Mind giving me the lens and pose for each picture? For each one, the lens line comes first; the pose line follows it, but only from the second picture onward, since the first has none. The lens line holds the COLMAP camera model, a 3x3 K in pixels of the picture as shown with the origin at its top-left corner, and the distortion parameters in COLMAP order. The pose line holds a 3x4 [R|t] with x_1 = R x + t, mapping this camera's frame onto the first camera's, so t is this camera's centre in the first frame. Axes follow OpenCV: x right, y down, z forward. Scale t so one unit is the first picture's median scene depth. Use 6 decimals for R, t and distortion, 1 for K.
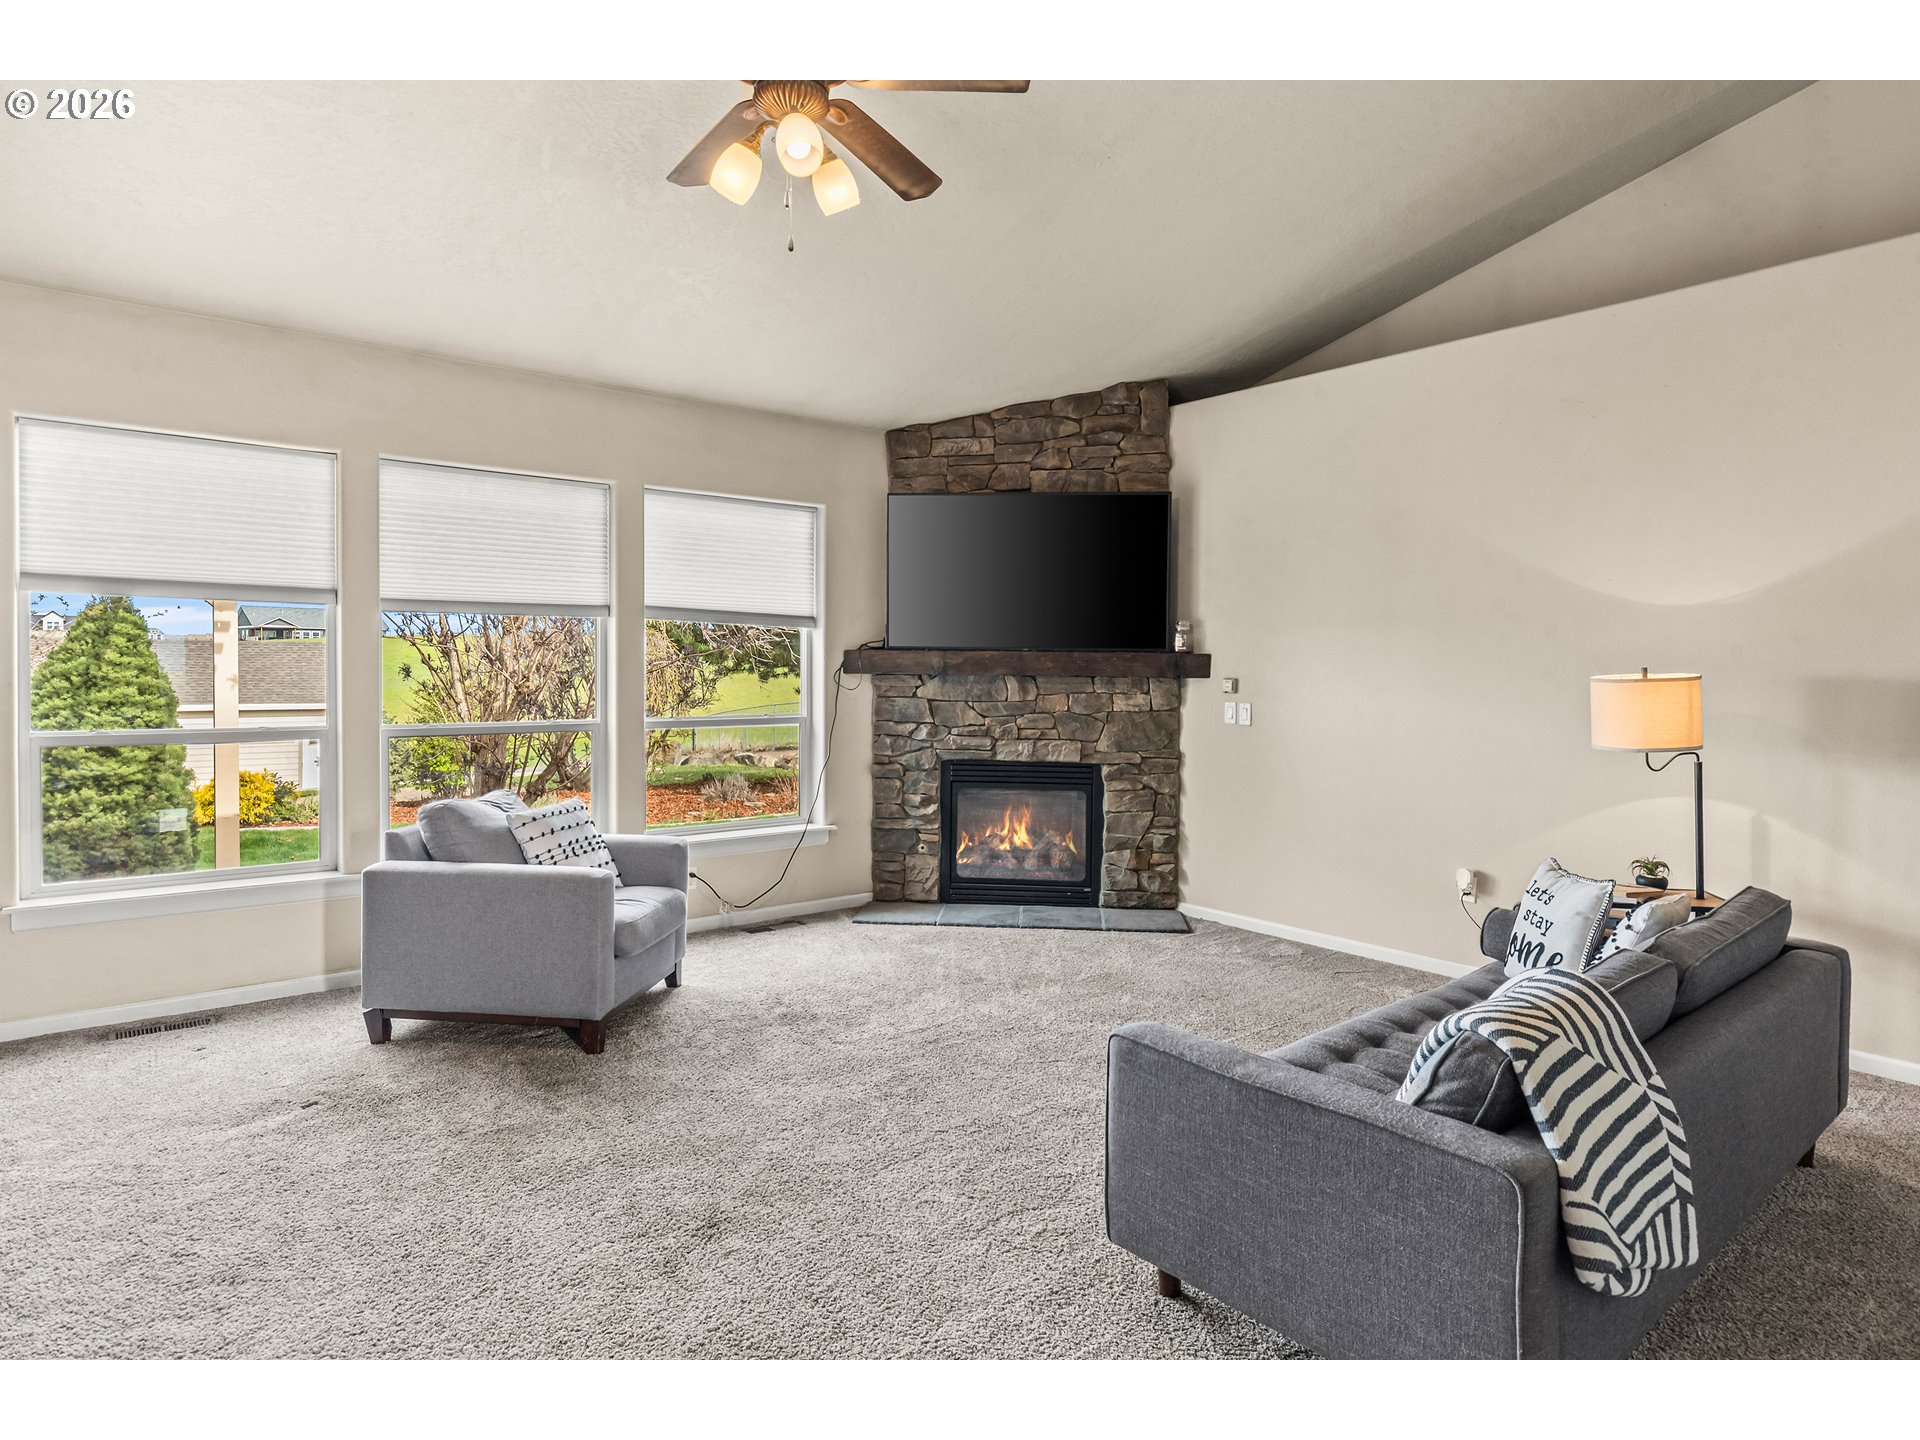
lens RADIAL K [[1071.8, 0, 960.0], [0, 1071.8, 720.0], [0, 0, 1]] dist [0.000315, 0.000103]
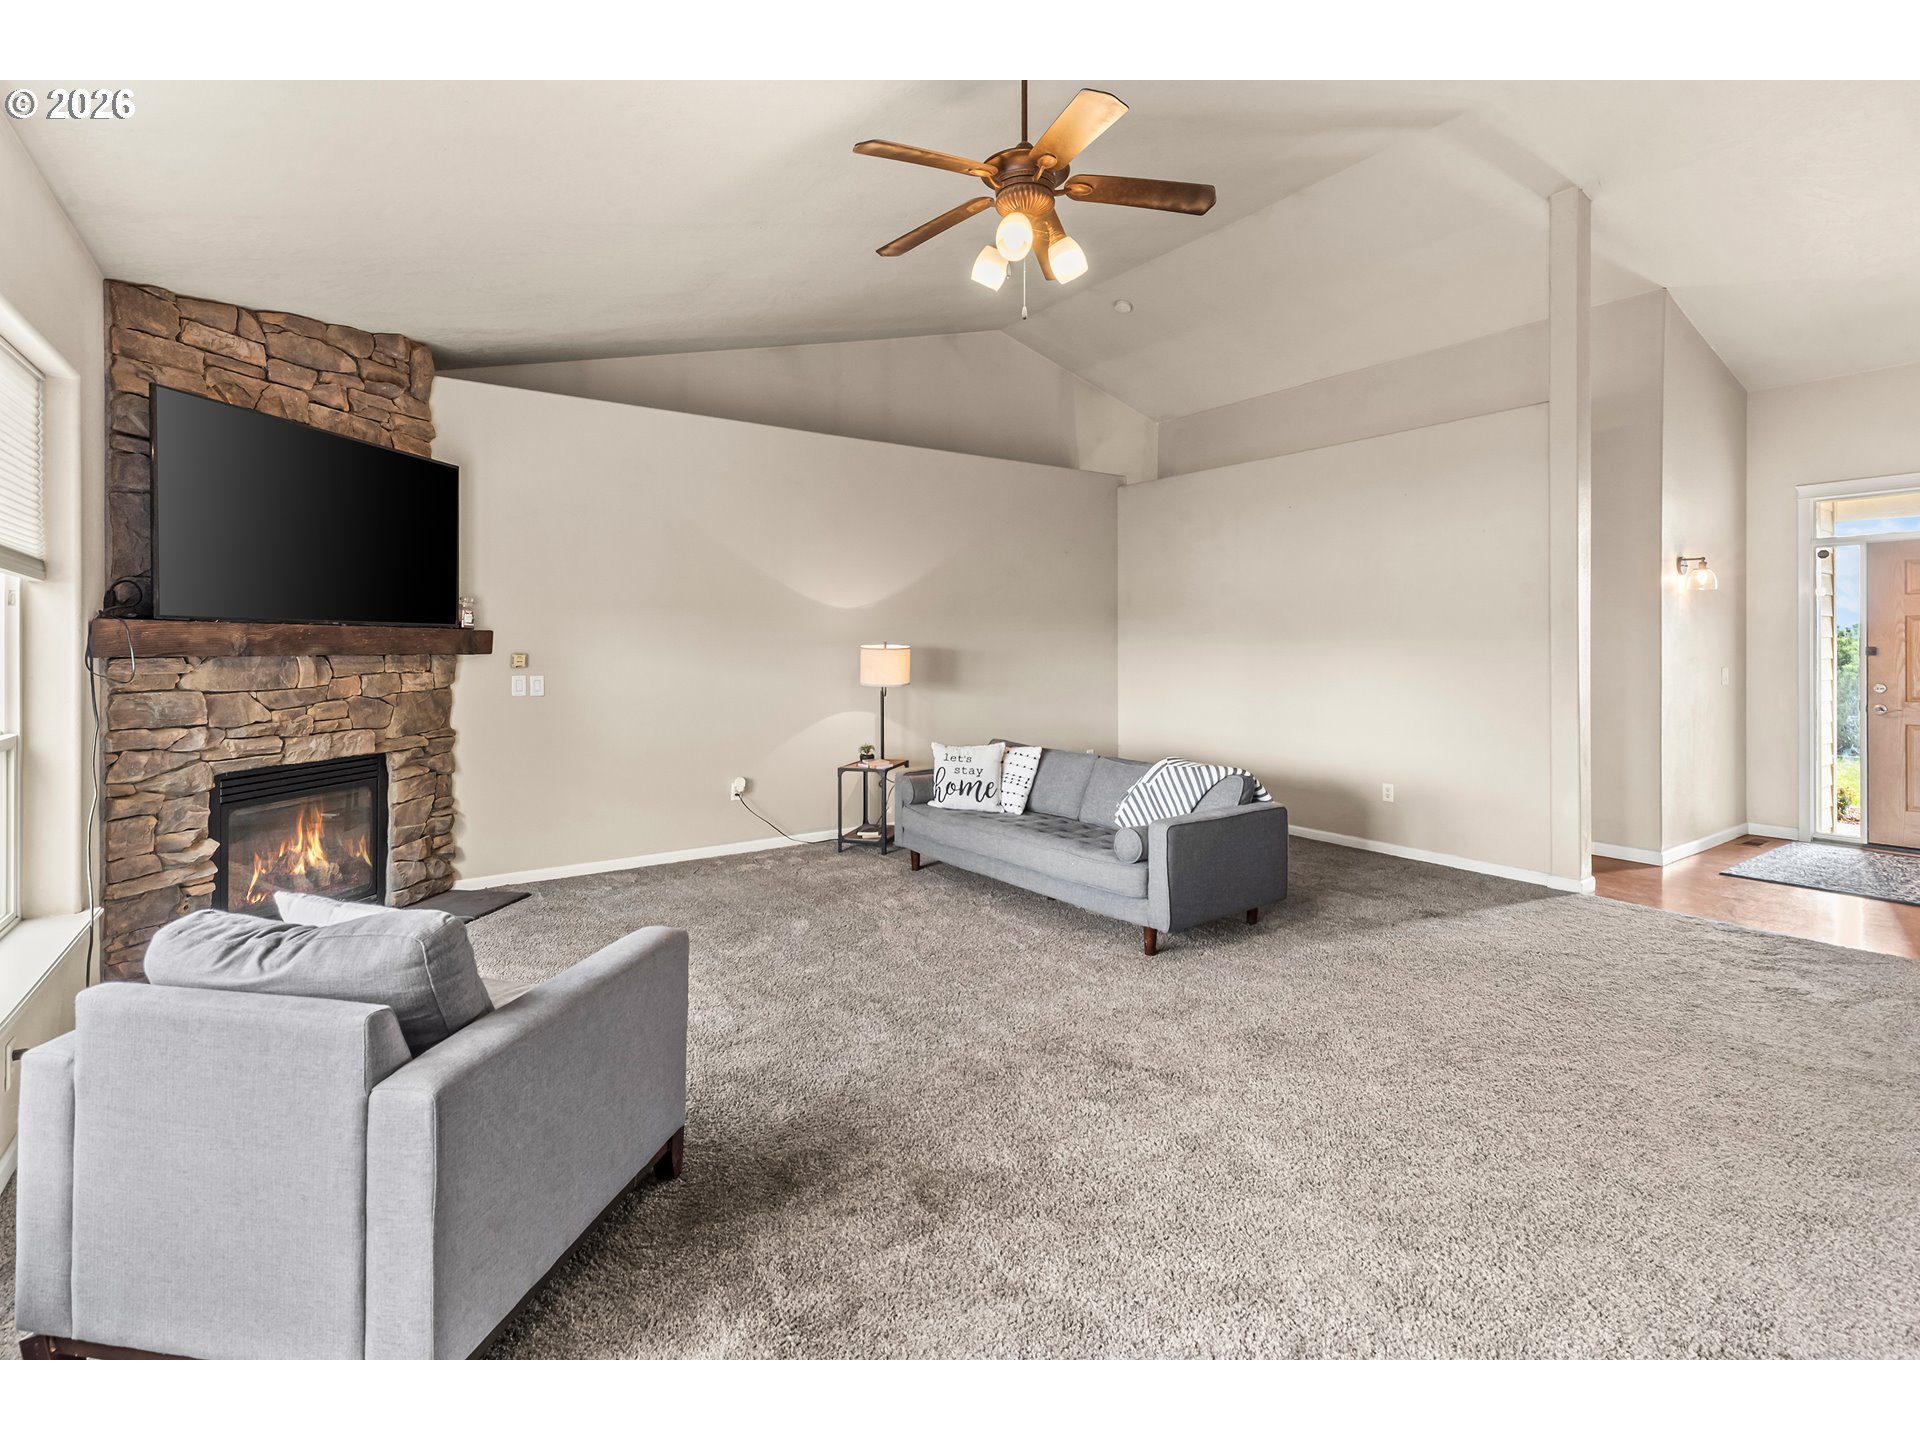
lens RADIAL K [[892.4, 0, 953.1], [0, 892.4, 683.8], [0, 0, 1]] dist [0.001424, 0.000284]
pose [[0.088116, -0.050800, 0.994814, -0.569019], [0.053079, 0.997519, 0.046237, -0.025528], [-0.994695, 0.048729, 0.090593, 0.461550]]
